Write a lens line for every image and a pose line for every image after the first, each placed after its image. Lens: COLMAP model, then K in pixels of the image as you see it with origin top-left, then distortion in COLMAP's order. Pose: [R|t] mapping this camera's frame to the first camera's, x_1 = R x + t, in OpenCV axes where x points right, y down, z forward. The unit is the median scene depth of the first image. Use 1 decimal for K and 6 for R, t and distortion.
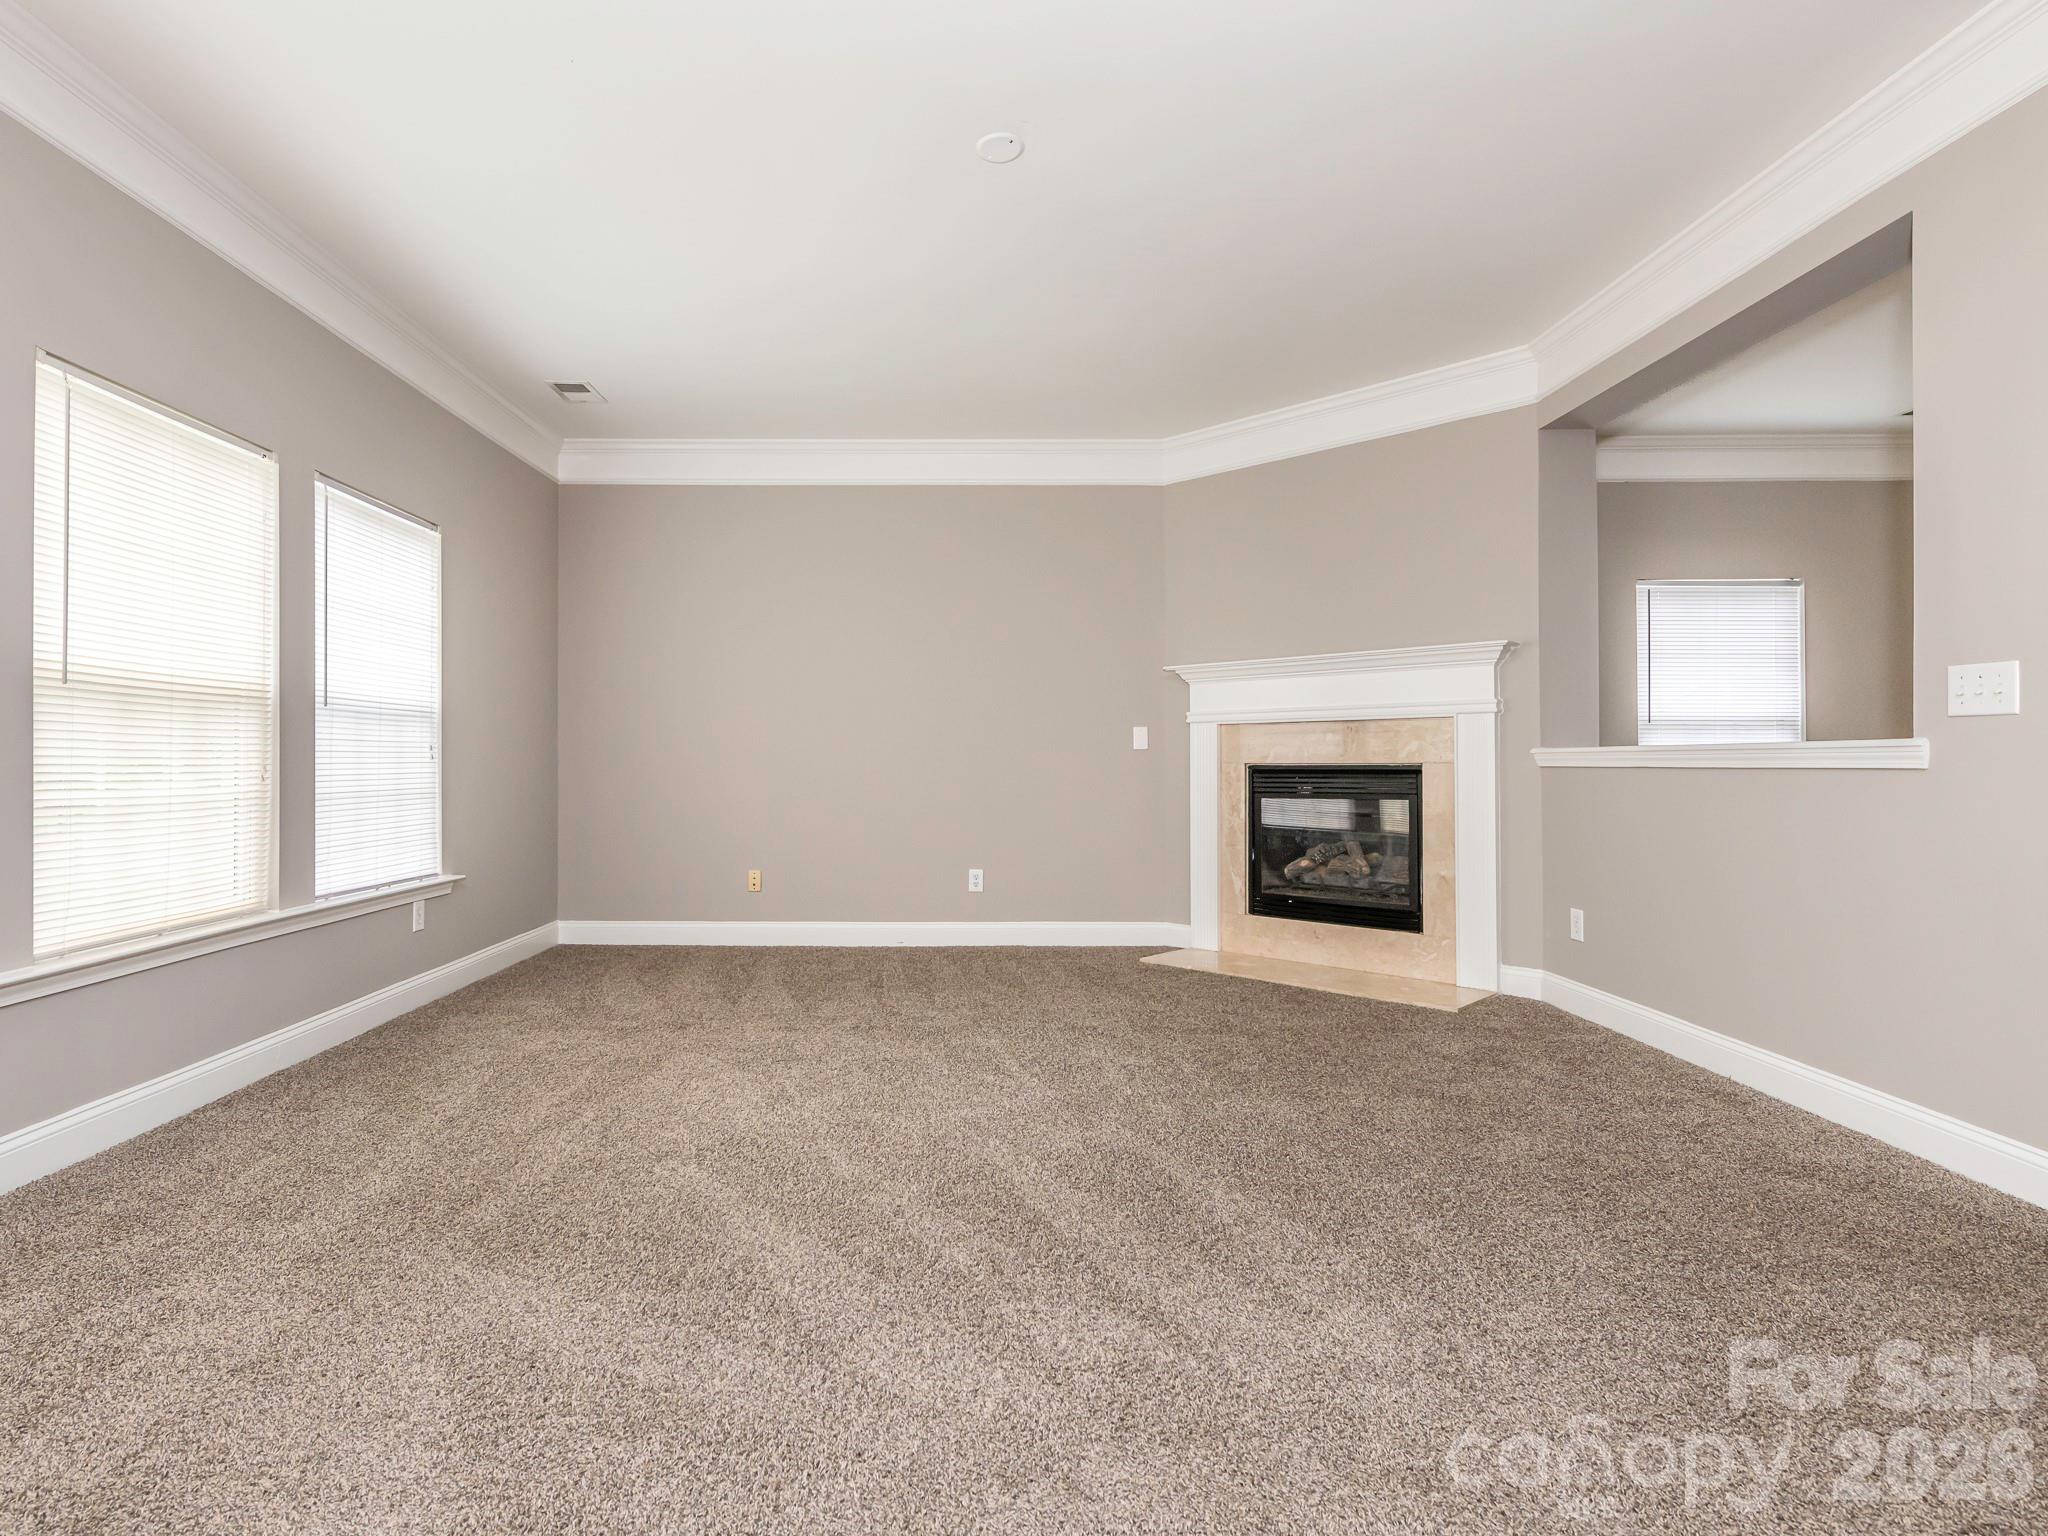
lens RADIAL K [[982.7, 0, 1062.2], [0, 982.7, 742.6], [0, 0, 1]] dist [0.003664, -0.001896]
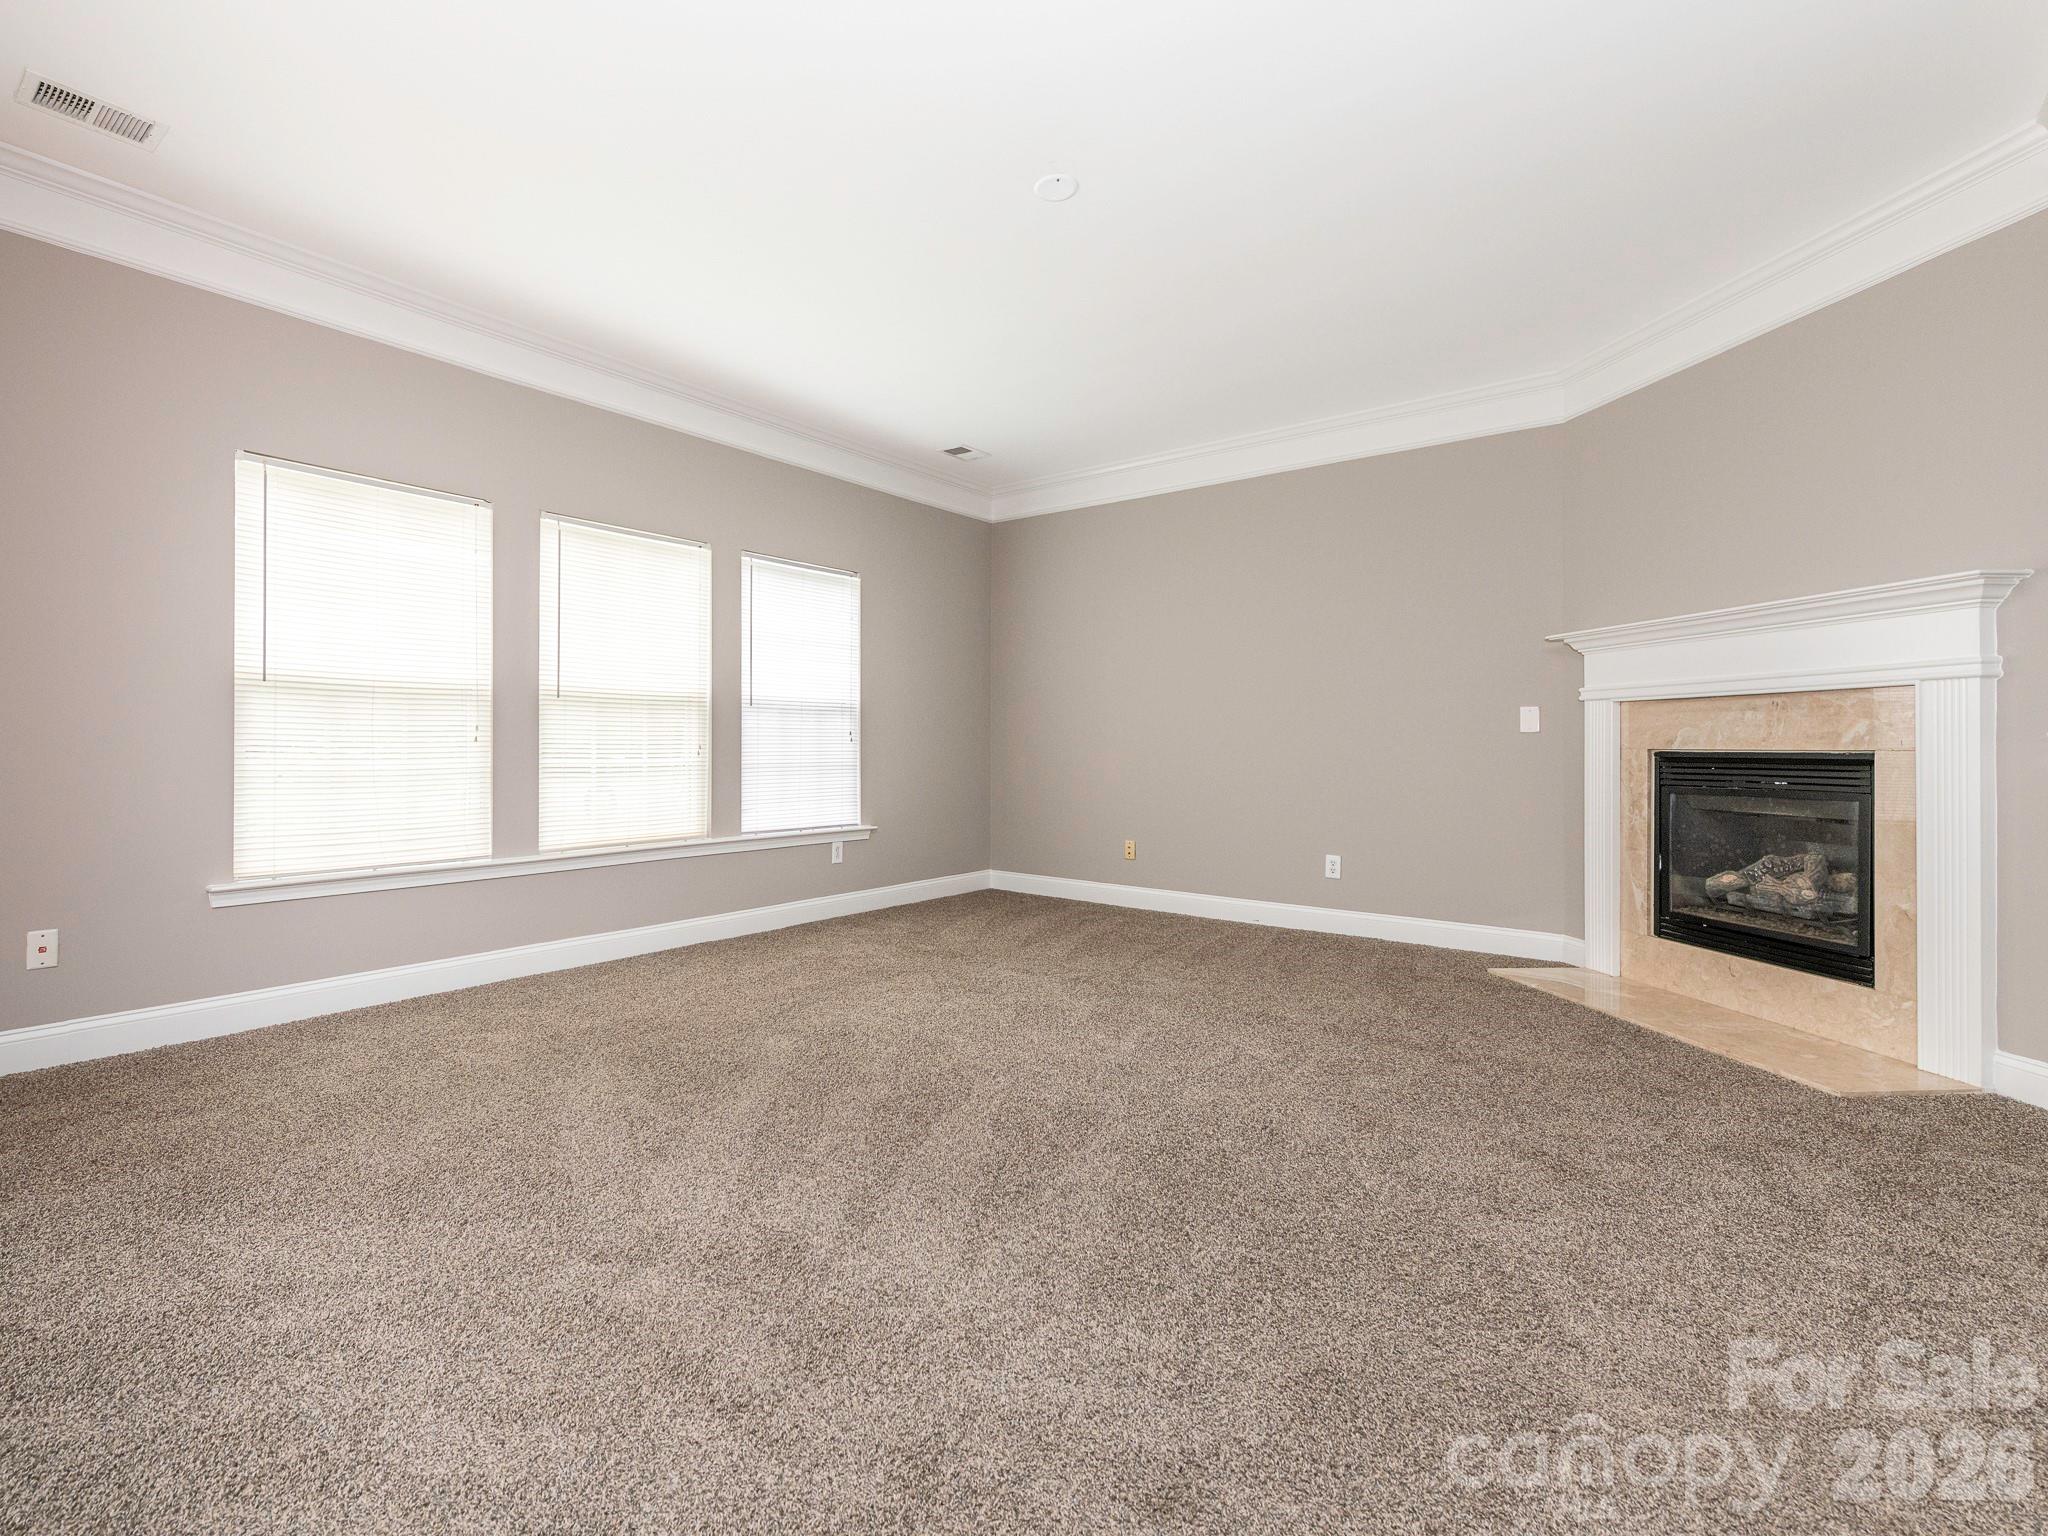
lens RADIAL K [[956.1, 0, 1042.0], [0, 956.1, 734.6], [0, 0, 1]] dist [0.014138, -0.007127]
pose [[0.789520, -0.002531, -0.613720, 0.318641], [0.007264, 0.999960, 0.005221, 0.001566], [0.613682, -0.008580, 0.789506, 0.077722]]
